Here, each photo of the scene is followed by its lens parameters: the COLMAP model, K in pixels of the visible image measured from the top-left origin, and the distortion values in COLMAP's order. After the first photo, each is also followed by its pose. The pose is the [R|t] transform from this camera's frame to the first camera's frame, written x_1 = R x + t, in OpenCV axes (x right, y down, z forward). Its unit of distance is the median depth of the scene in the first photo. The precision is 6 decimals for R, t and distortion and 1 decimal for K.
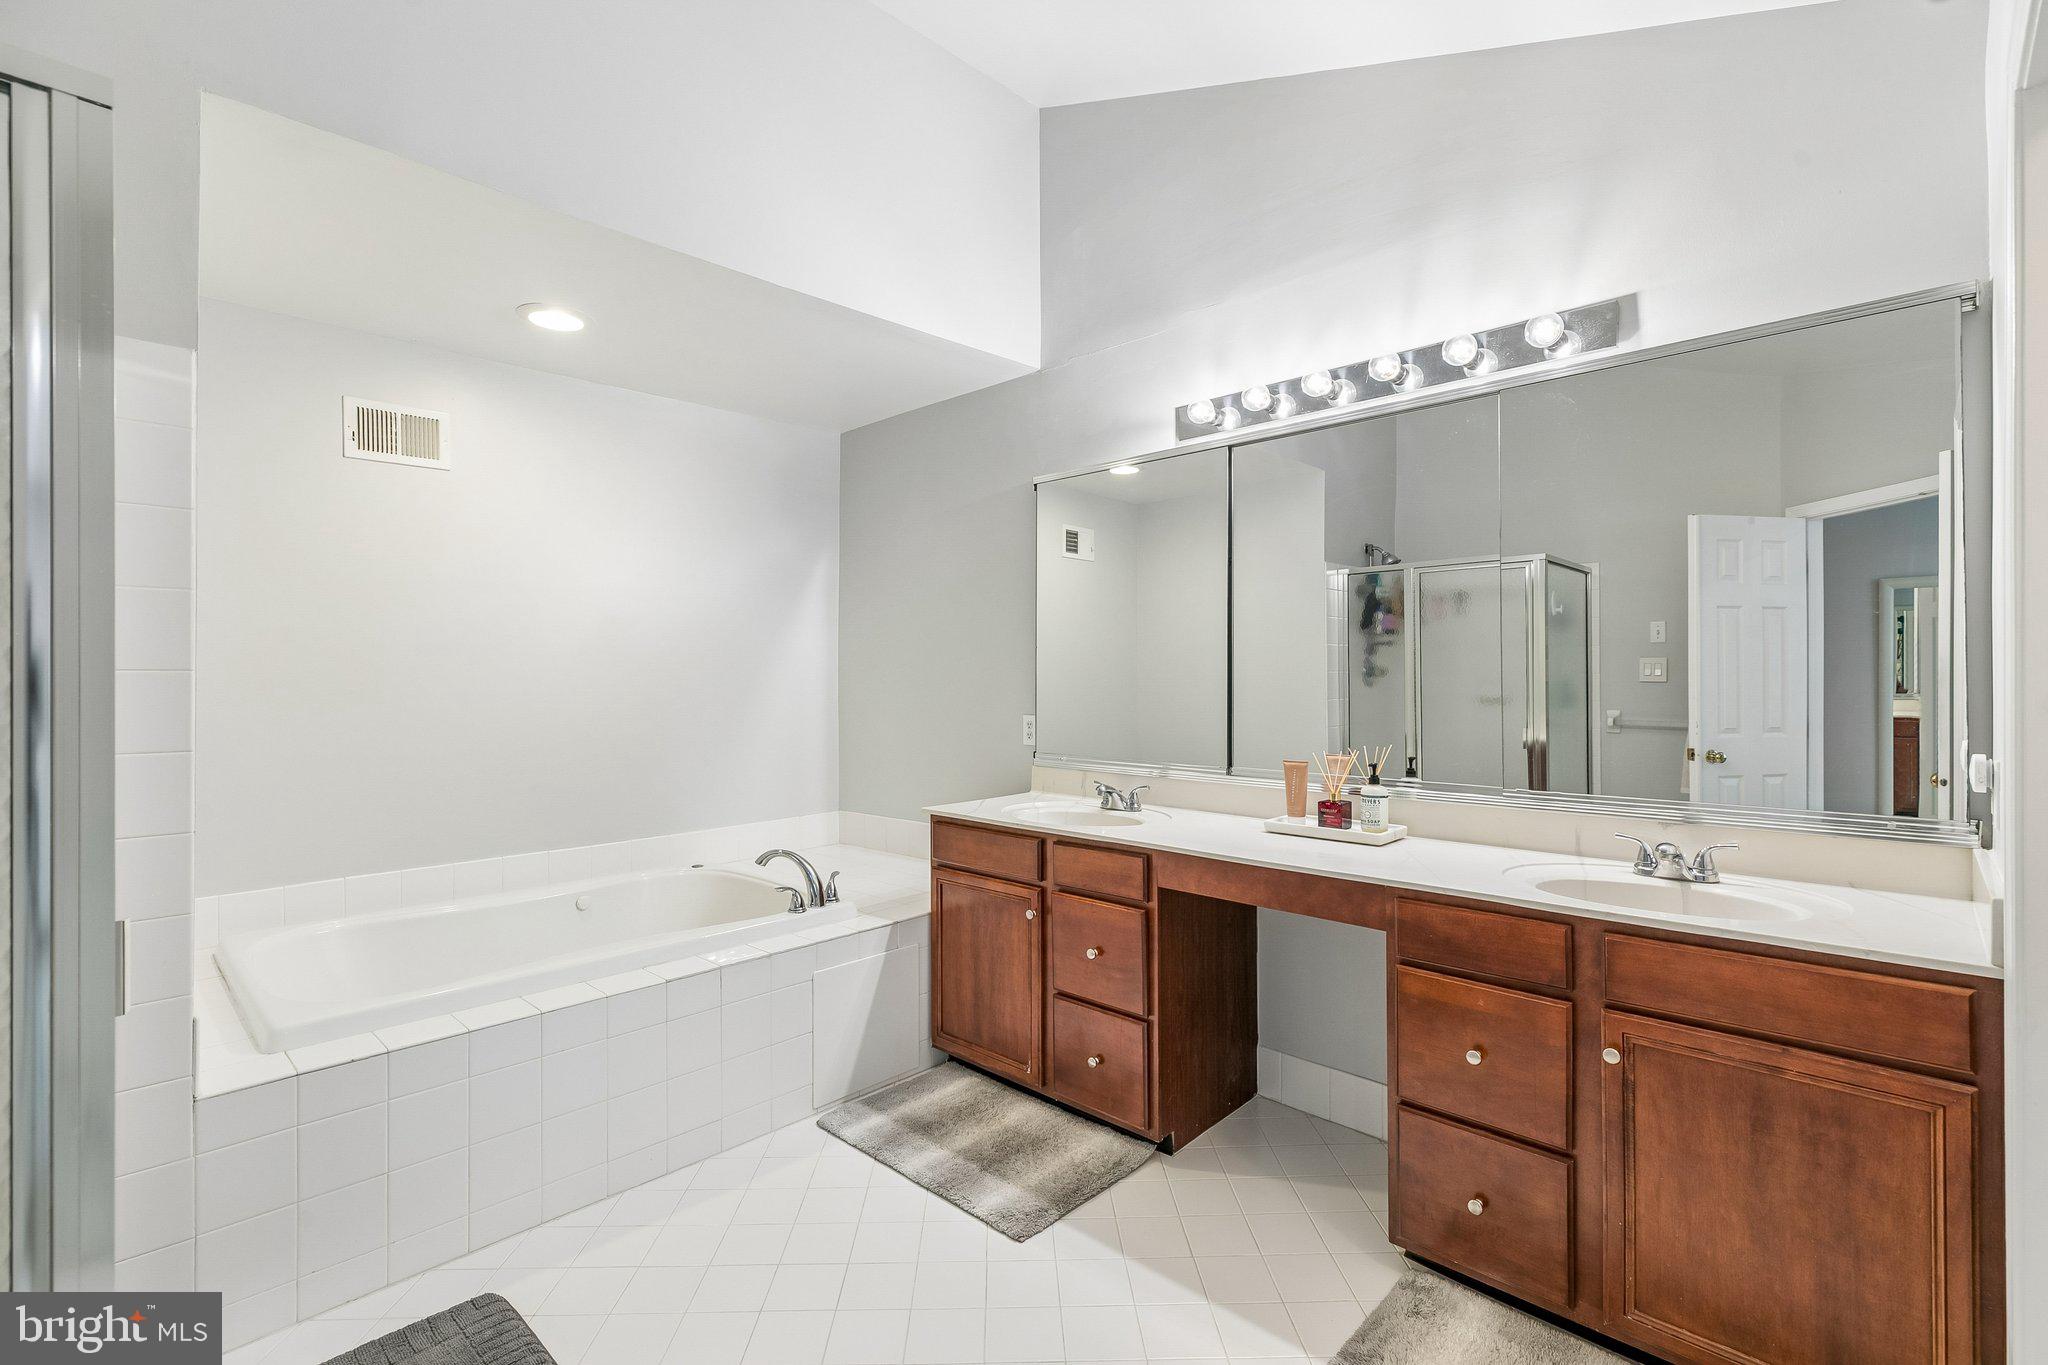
lens RADIAL K [[930.3, 0, 1020.1], [0, 930.3, 673.5], [0, 0, 1]] dist [0.005942, -0.000655]
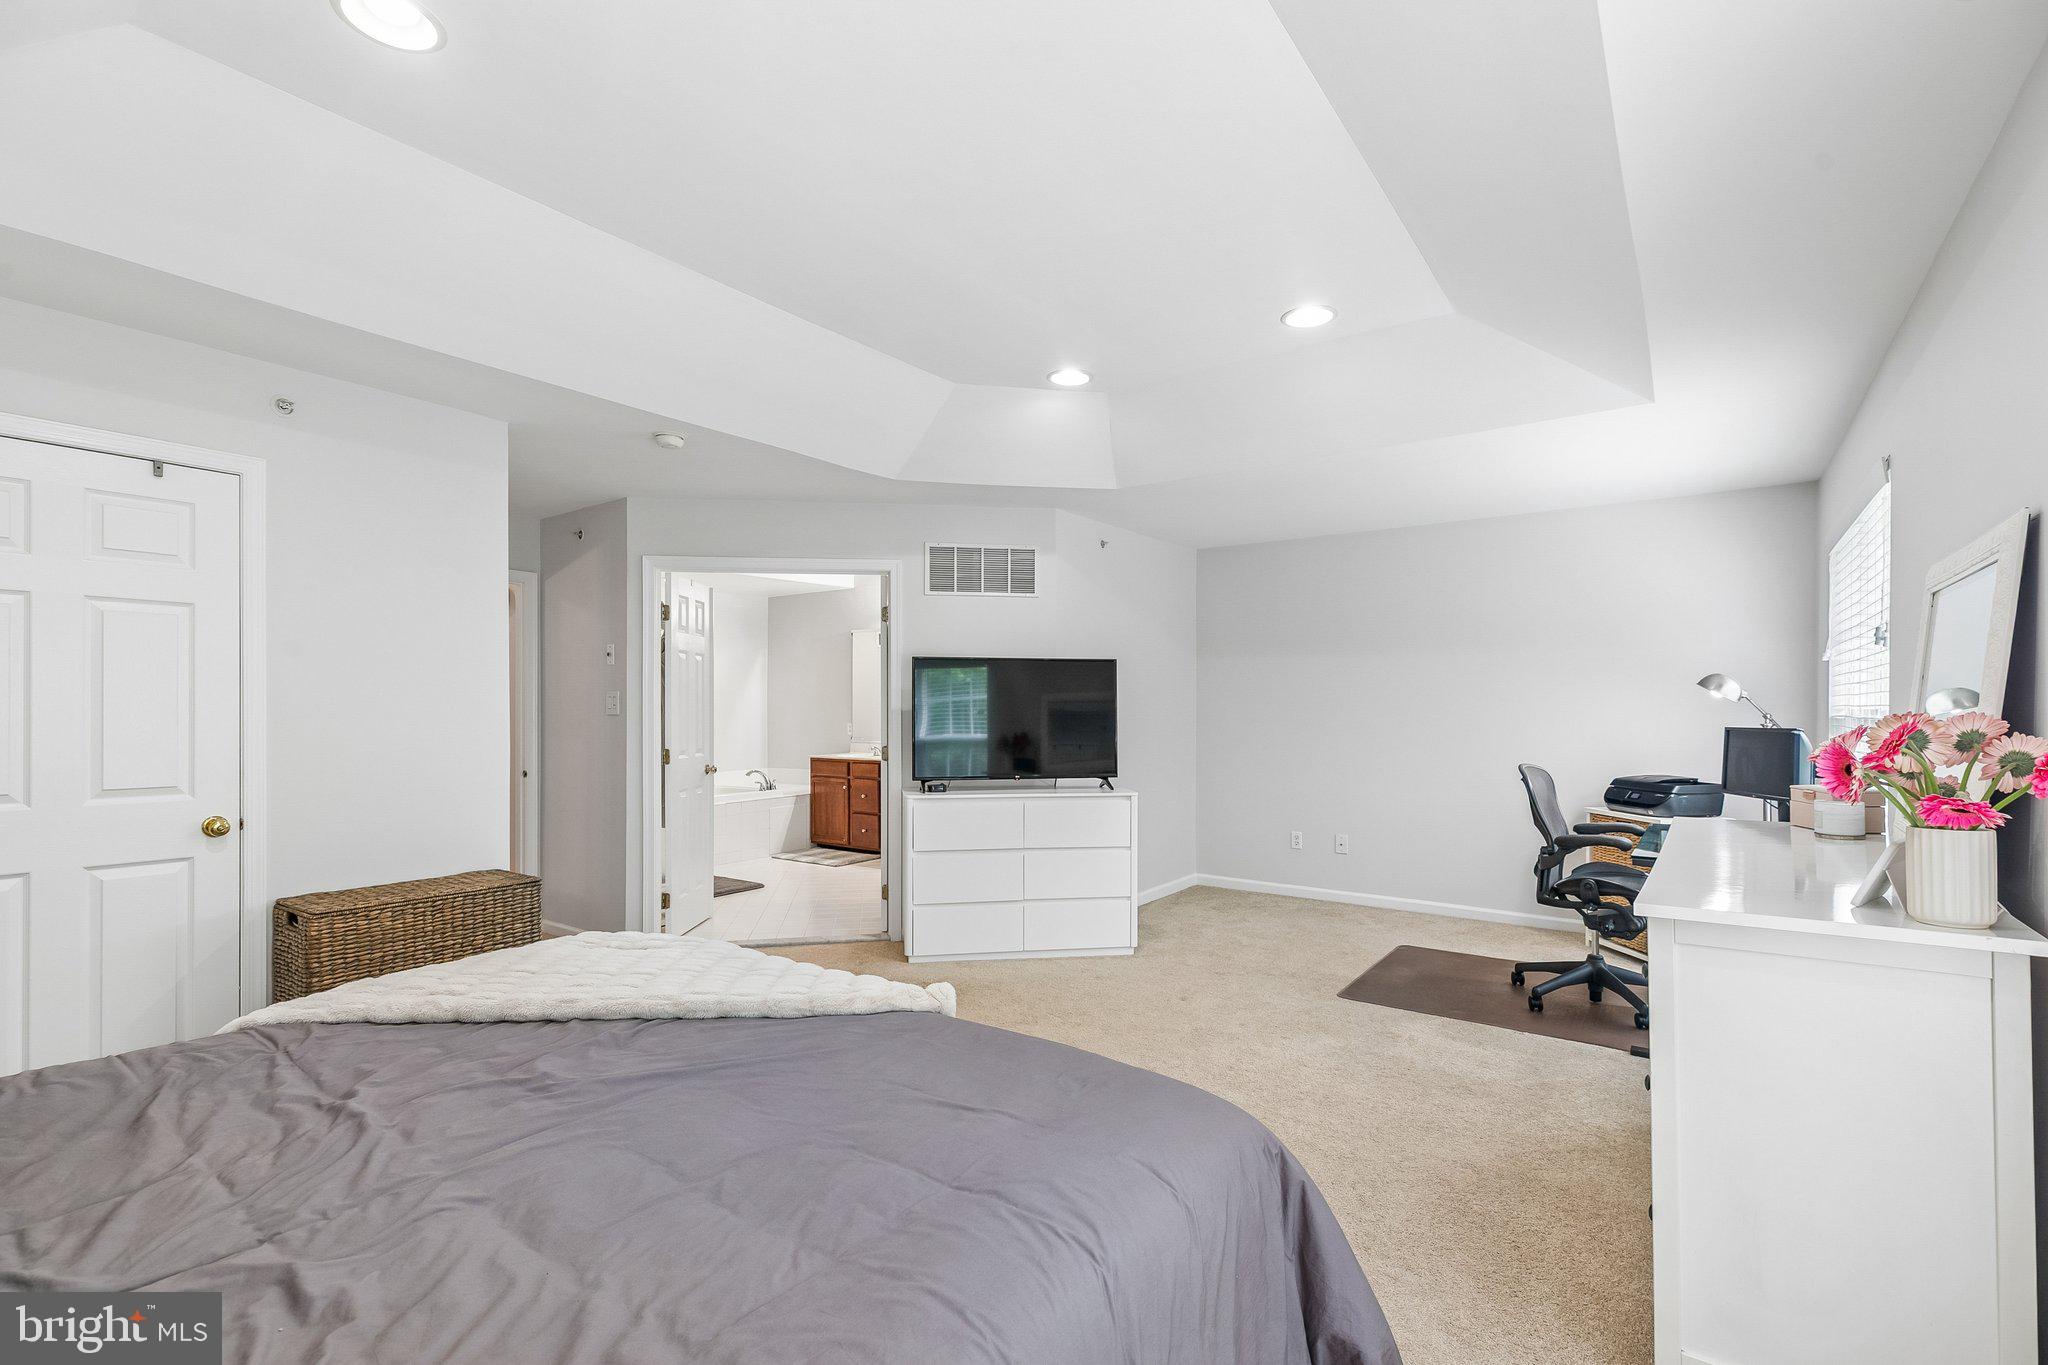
lens RADIAL K [[930.3, 0, 1034.7], [0, 930.3, 701.1], [0, 0, 1]] dist [0.005942, -0.000655]
pose [[0.988571, 0.007116, 0.150590, 0.151445], [-0.006047, 0.999953, -0.007557, -0.001796], [-0.150637, 0.006560, 0.988567, -1.915590]]
